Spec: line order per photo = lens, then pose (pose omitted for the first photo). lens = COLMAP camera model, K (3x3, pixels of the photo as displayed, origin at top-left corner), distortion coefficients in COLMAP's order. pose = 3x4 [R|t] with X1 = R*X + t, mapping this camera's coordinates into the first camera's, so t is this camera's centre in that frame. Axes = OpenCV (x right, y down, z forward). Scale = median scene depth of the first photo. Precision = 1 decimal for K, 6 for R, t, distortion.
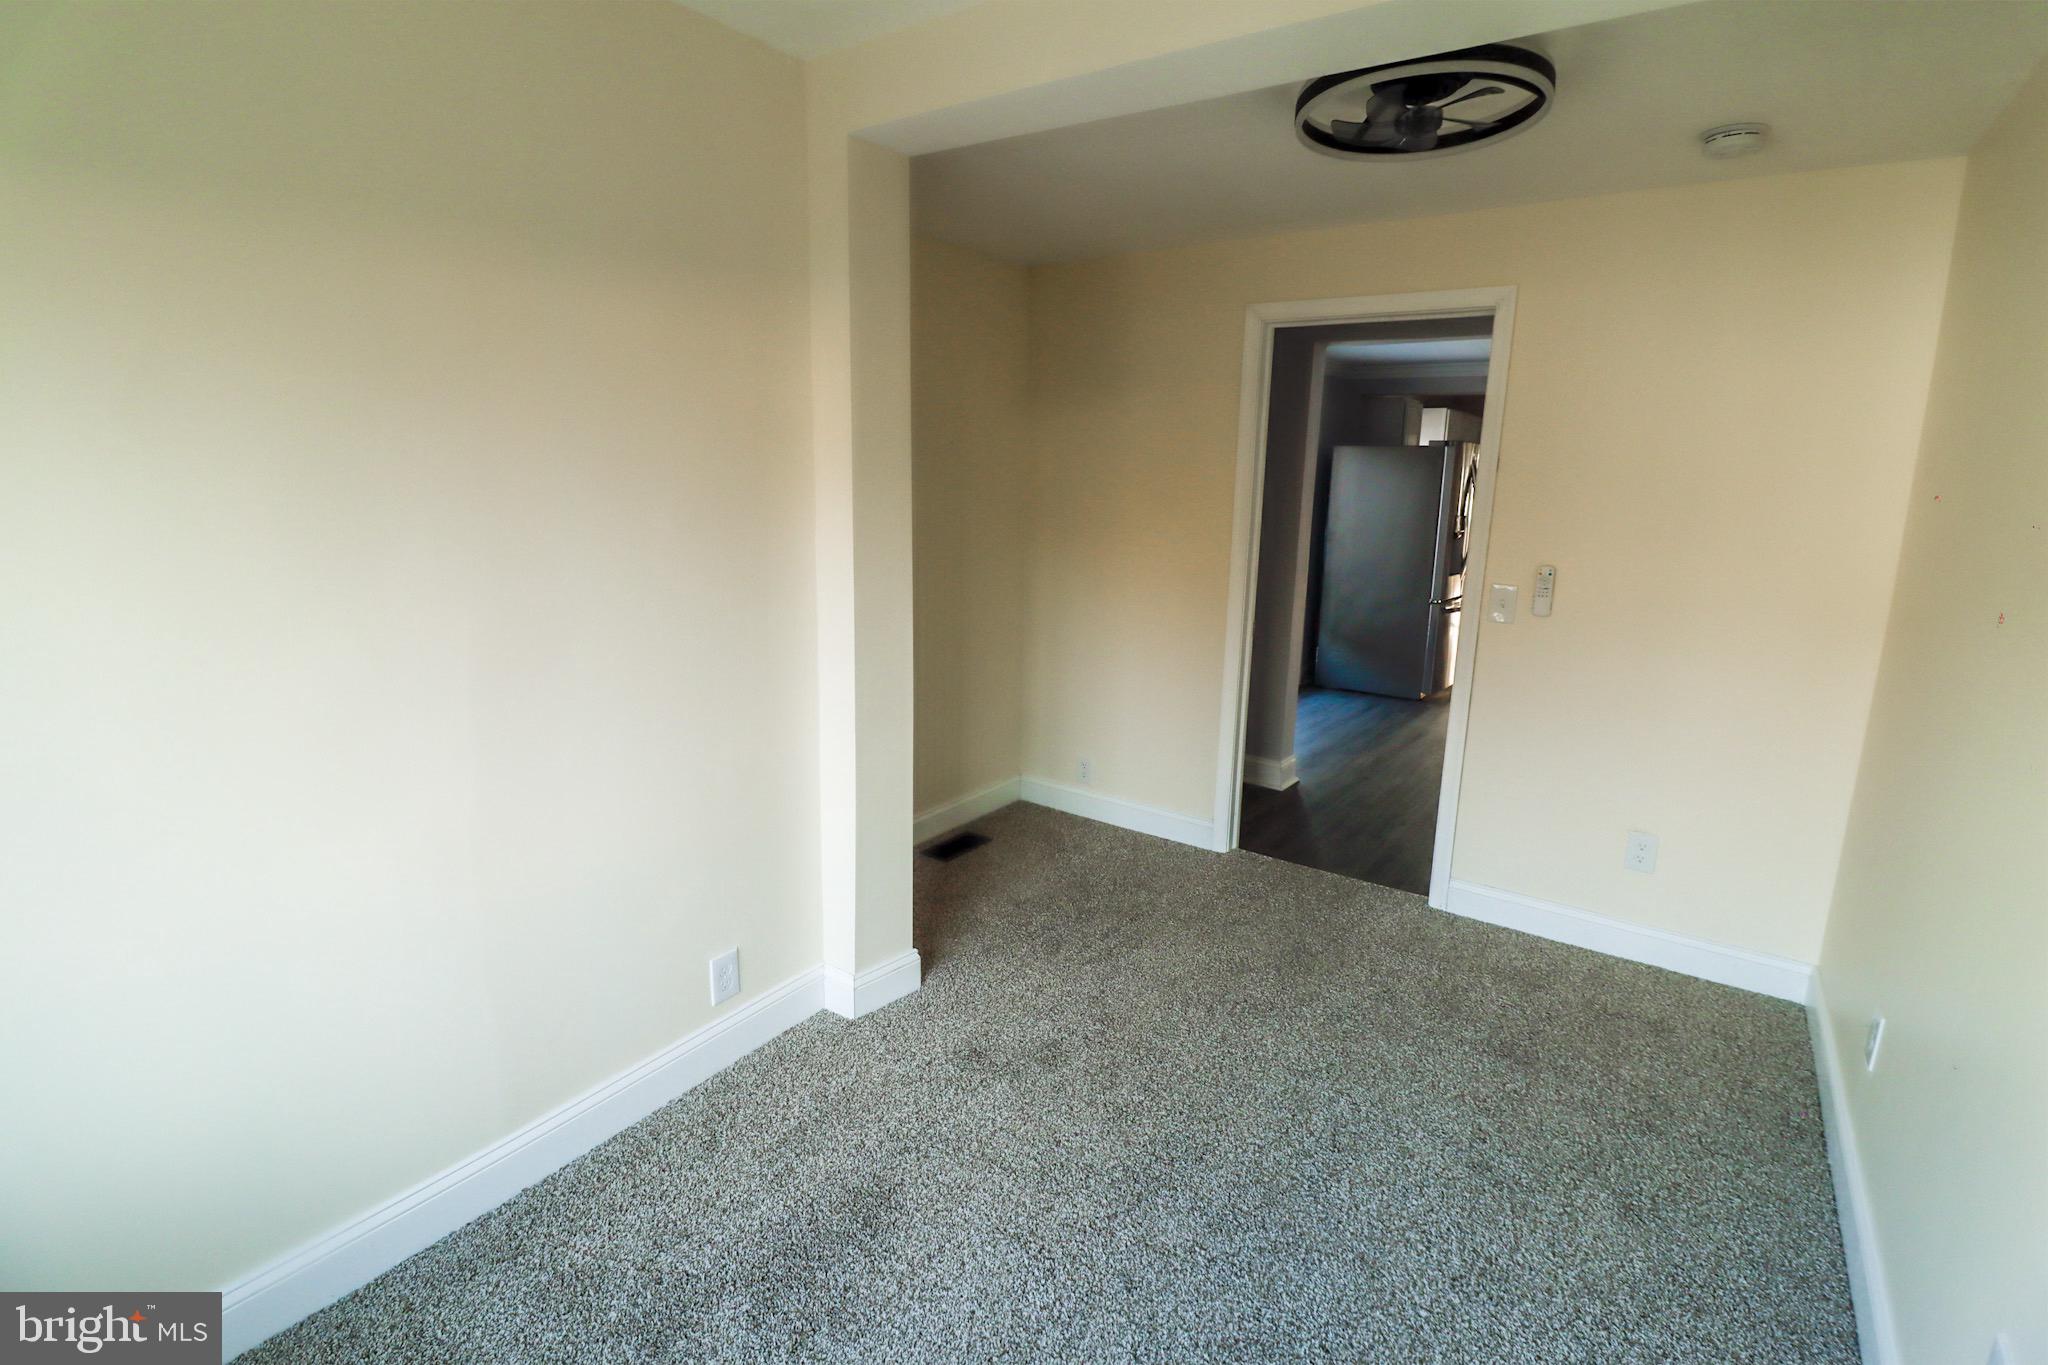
lens RADIAL K [[971.2, 0, 1018.3], [0, 971.2, 639.6], [0, 0, 1]] dist [-0.001708, -0.000121]
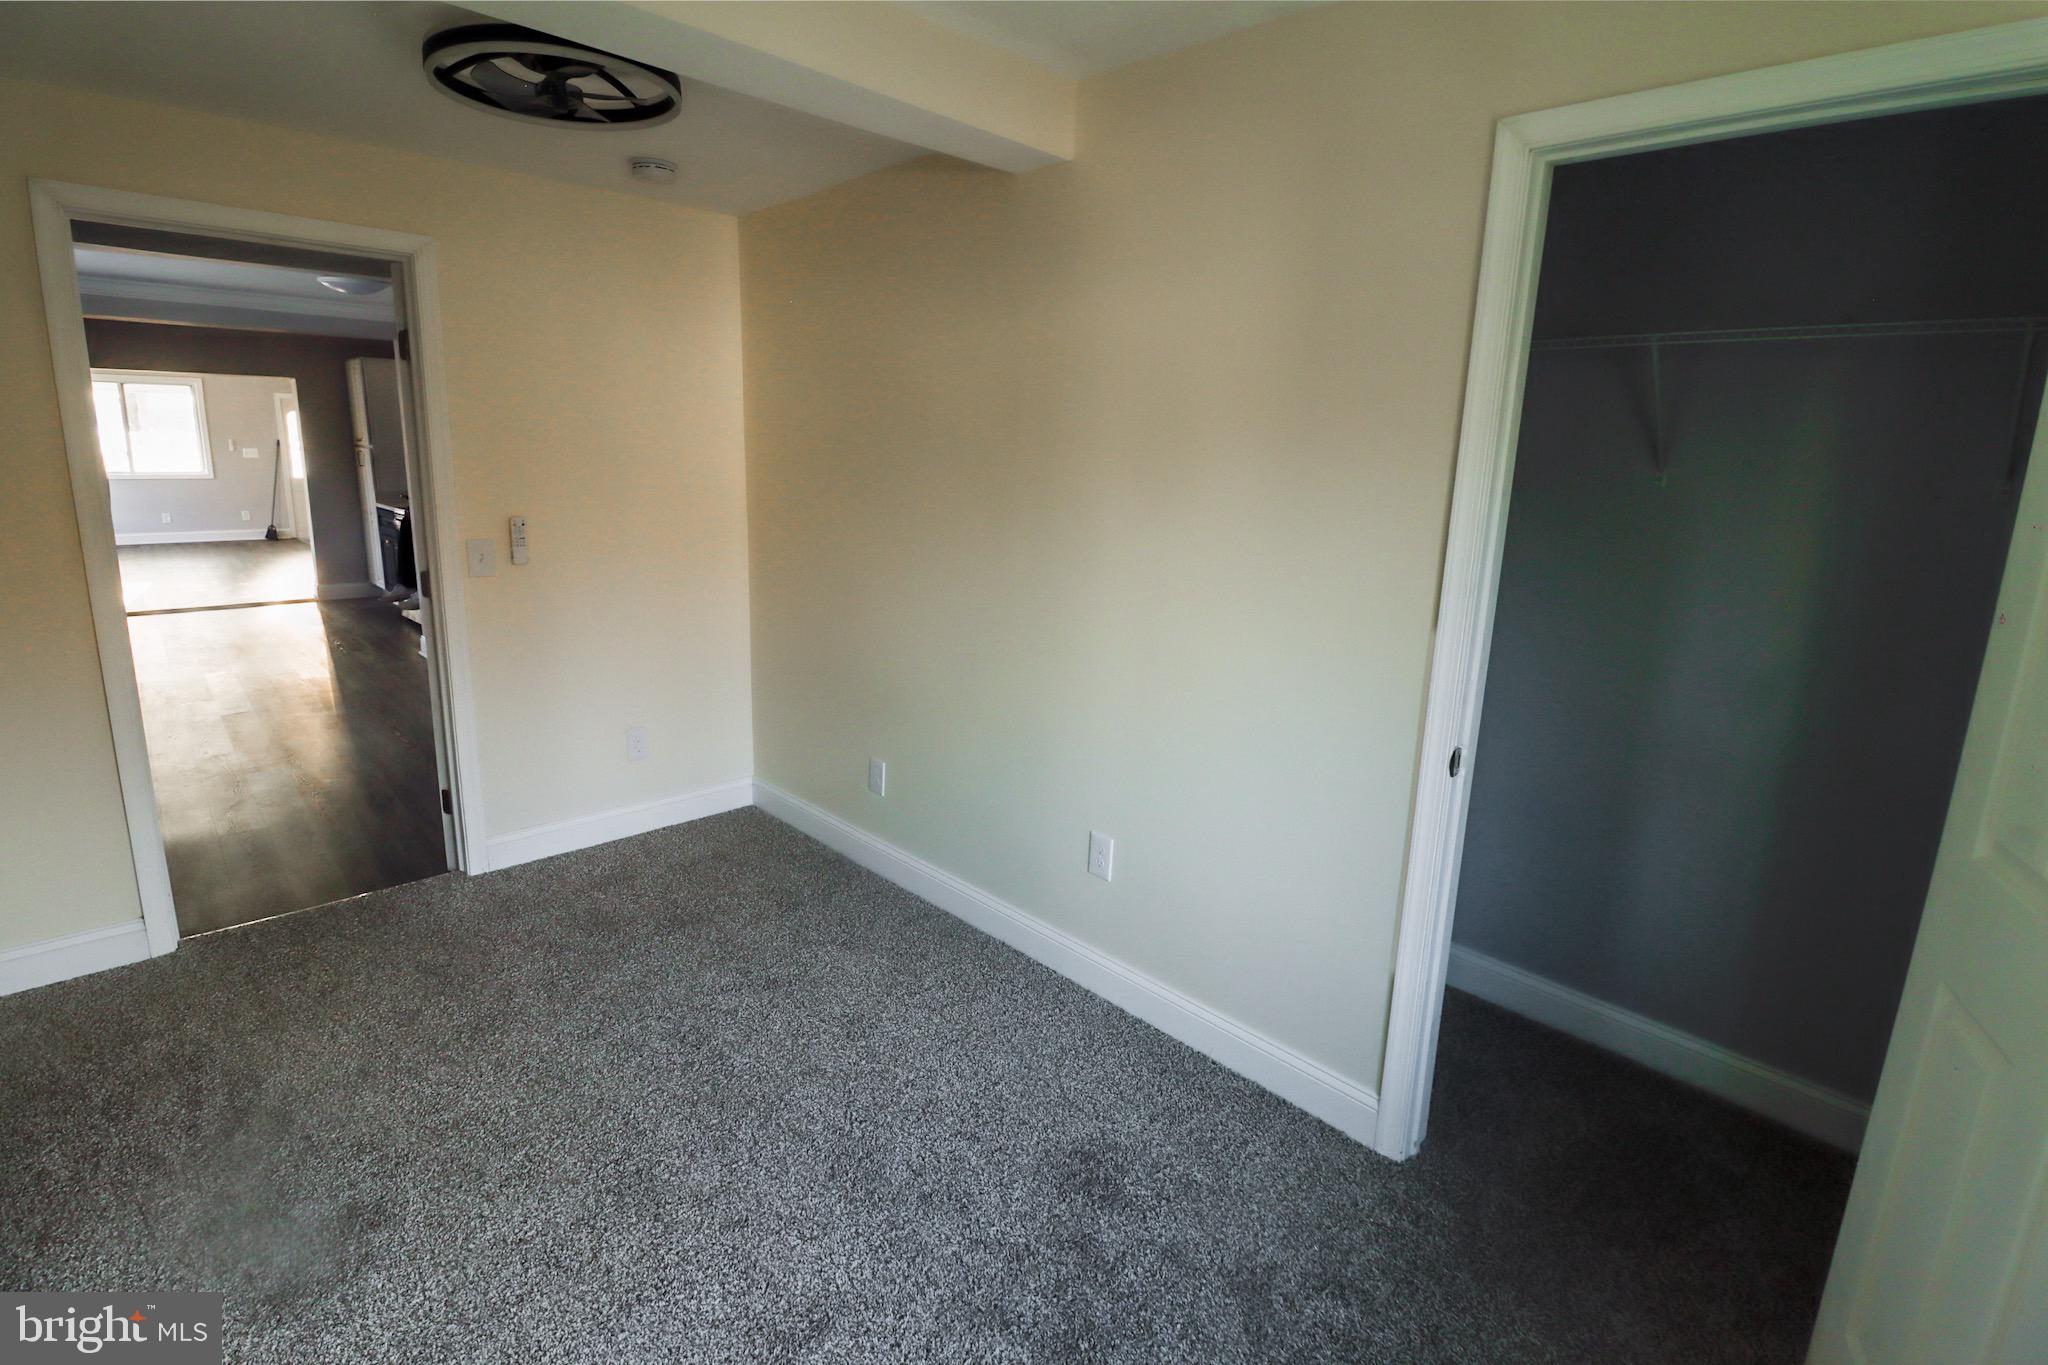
lens RADIAL K [[993.1, 0, 1031.9], [0, 993.1, 656.9], [0, 0, 1]] dist [0.003412, -0.000357]
pose [[0.175147, -0.222725, 0.959019, -0.458834], [0.152424, 0.968466, 0.197081, -0.060160], [-0.972672, 0.111659, 0.203573, 0.255028]]
